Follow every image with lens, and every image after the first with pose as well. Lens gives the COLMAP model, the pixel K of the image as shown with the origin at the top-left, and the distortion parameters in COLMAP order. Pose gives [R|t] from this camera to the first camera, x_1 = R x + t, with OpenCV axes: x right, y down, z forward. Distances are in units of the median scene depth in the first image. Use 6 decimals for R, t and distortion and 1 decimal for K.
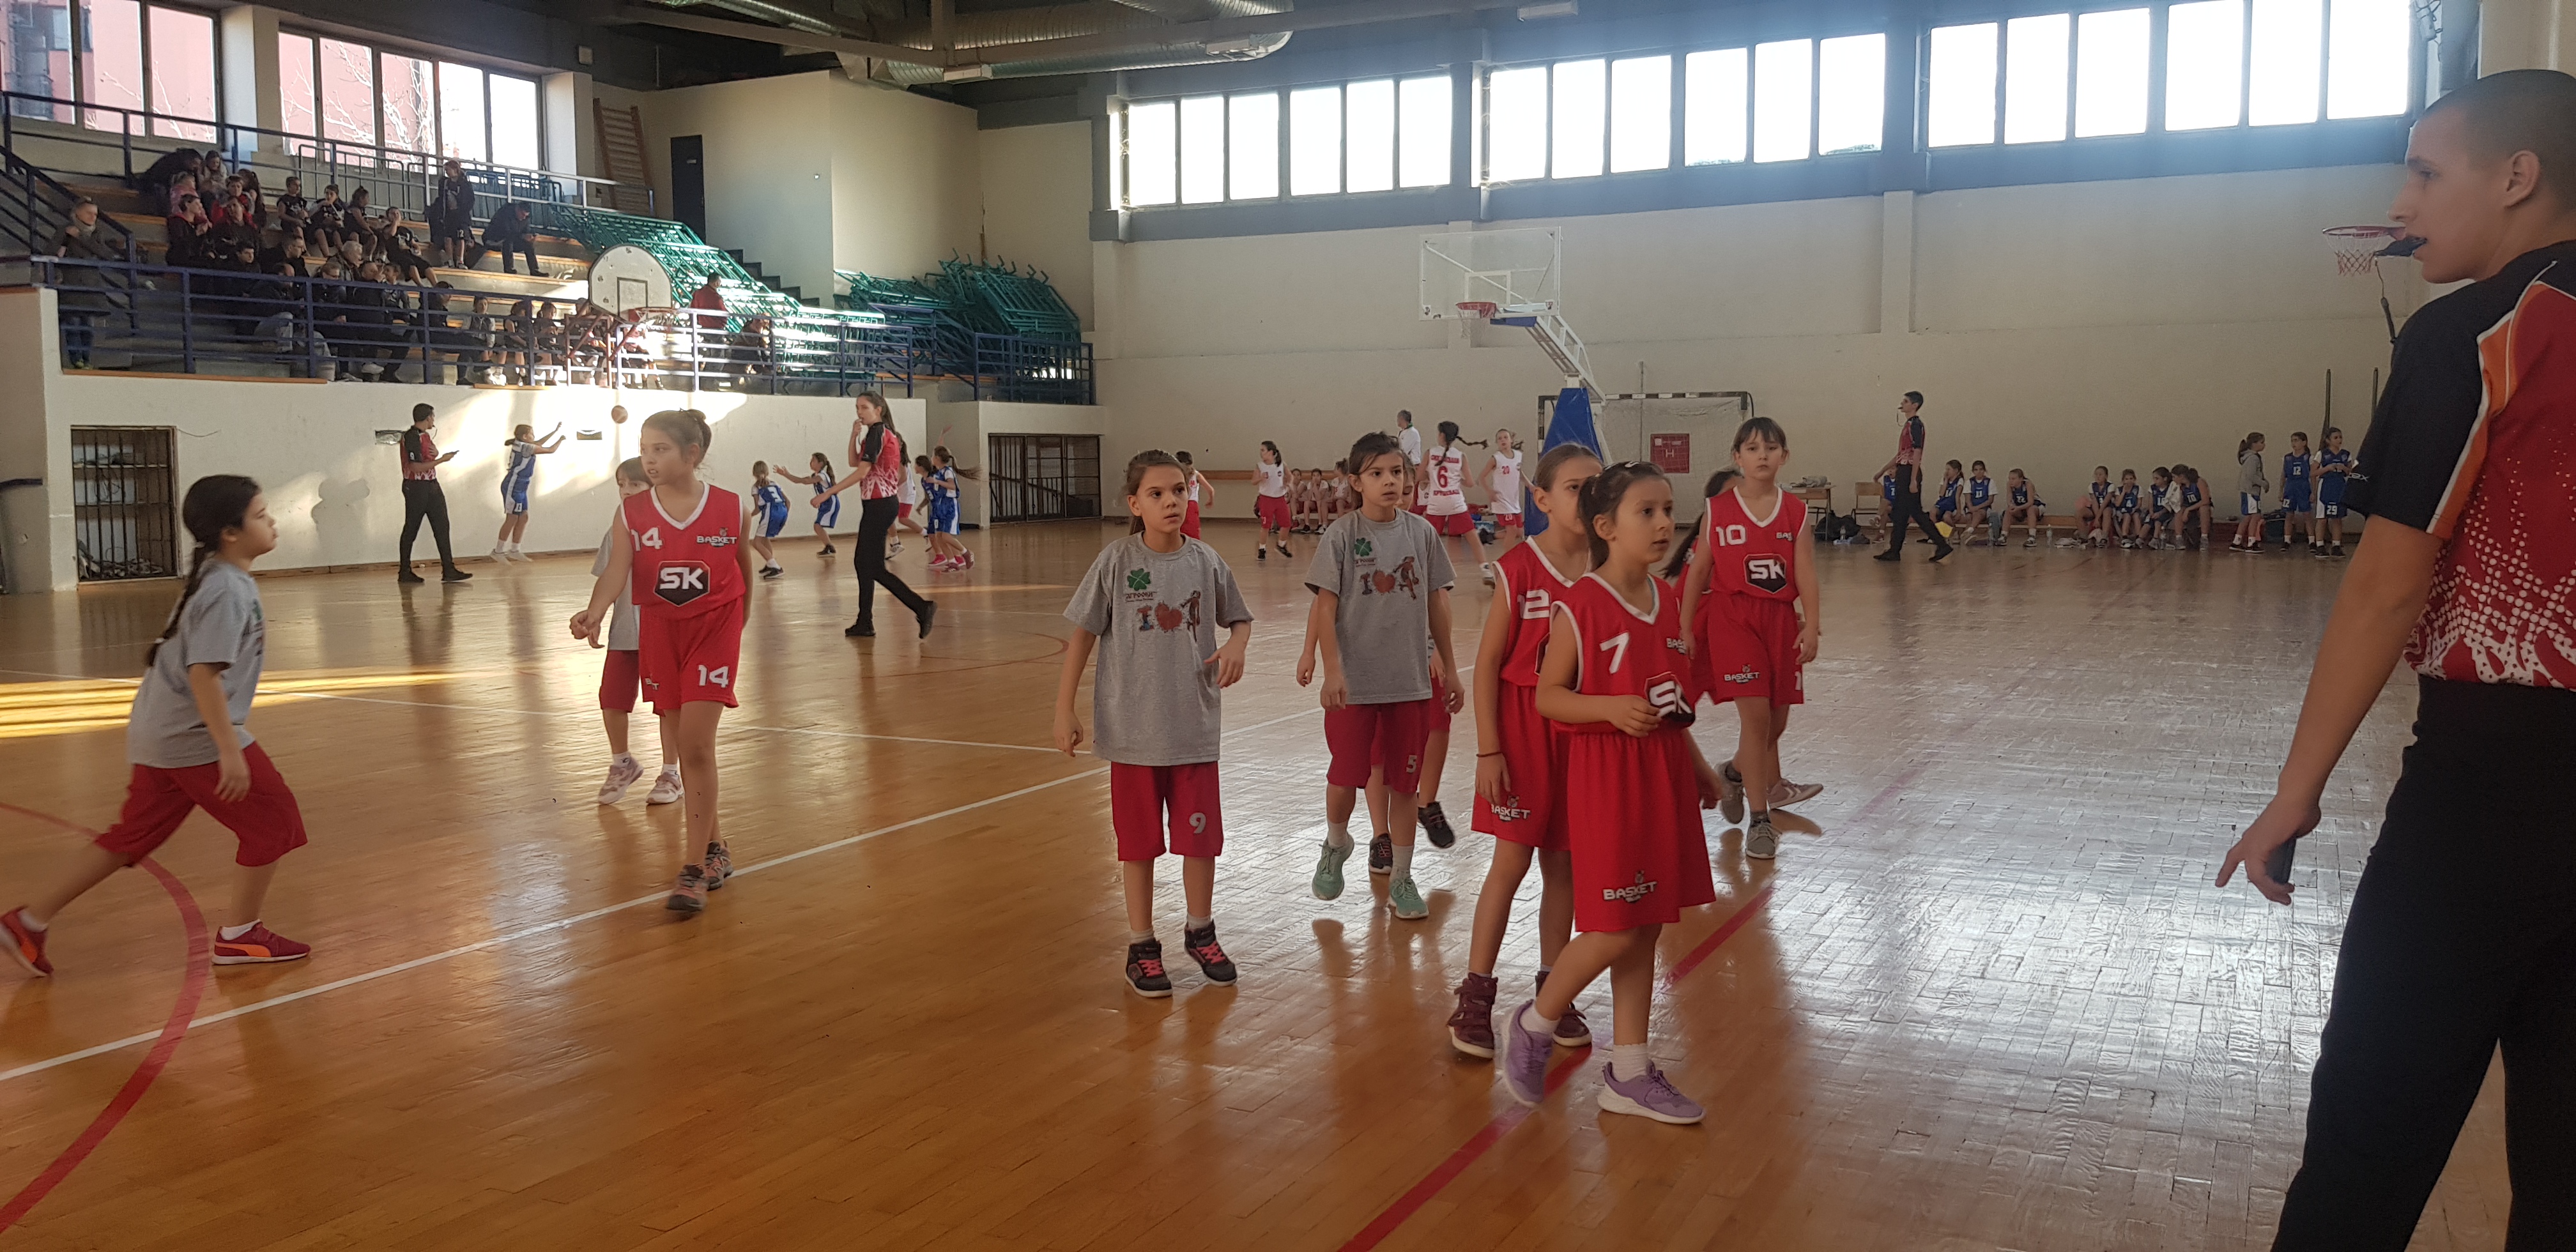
lens RADIAL K [[2196.1, 0, 1287.3], [0, 2196.1, 634.3], [0, 0, 1]] dist [0.006766, 0.008143]
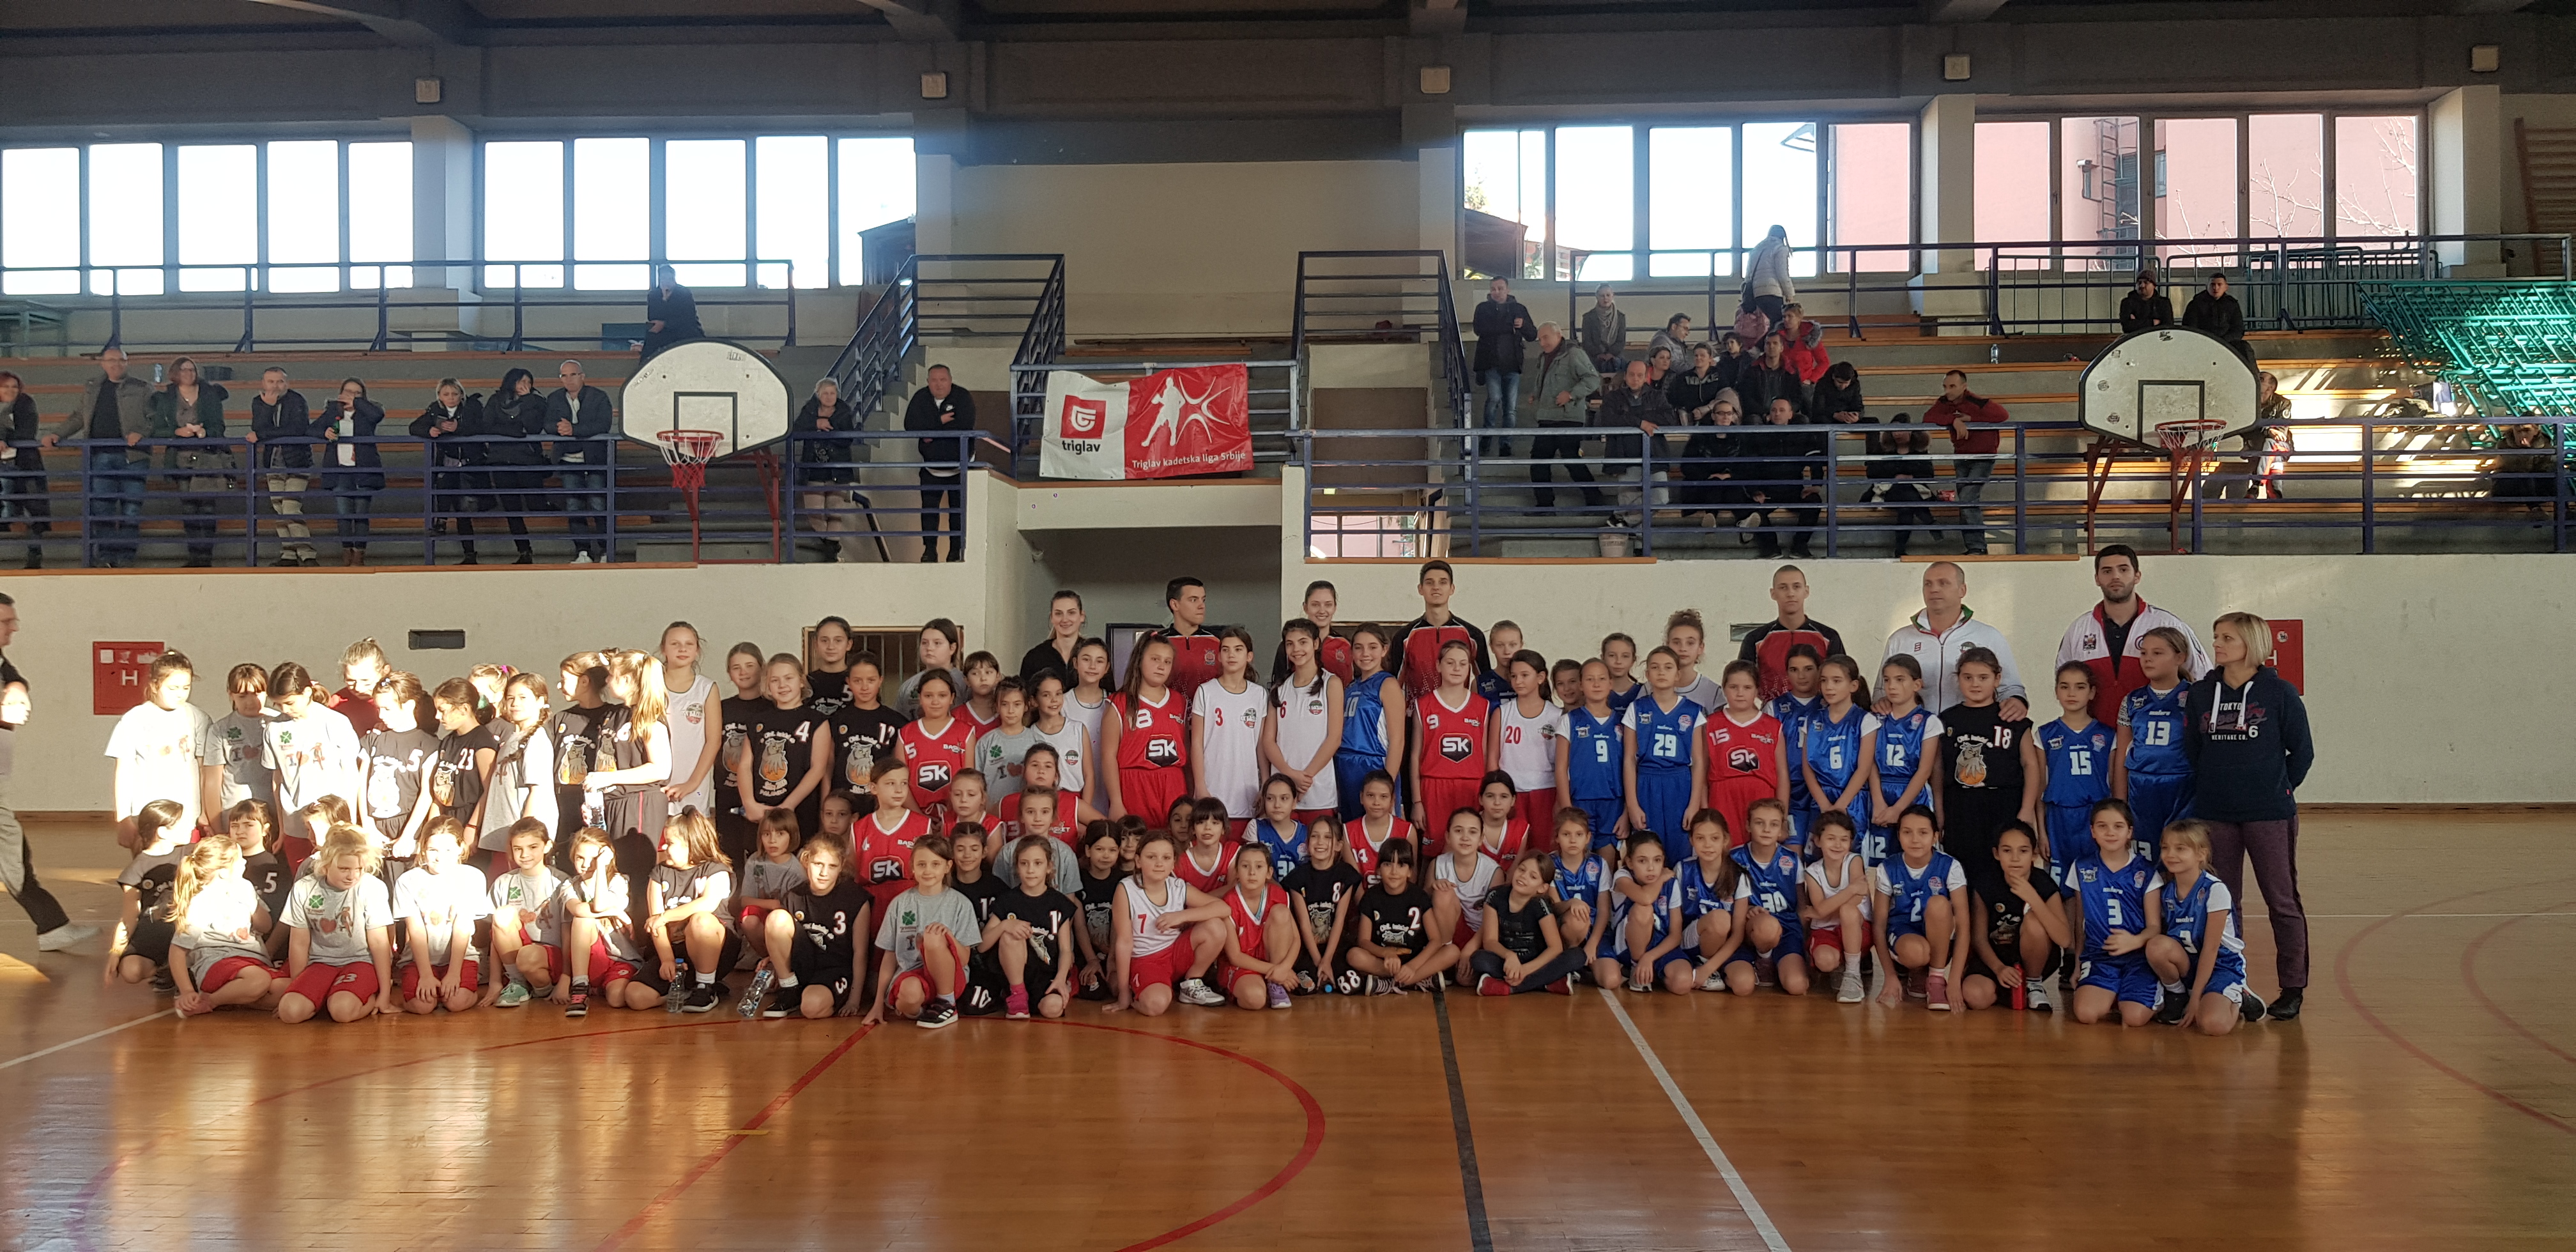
lens RADIAL K [[2196.1, 0, 1287.3], [0, 2196.1, 634.3], [0, 0, 1]] dist [0.006766, 0.008143]
pose [[0.371714, 0.007547, -0.928317, 0.226012], [-0.079277, 0.996572, -0.023641, -0.048050], [0.924956, 0.082382, 0.371038, 0.516532]]
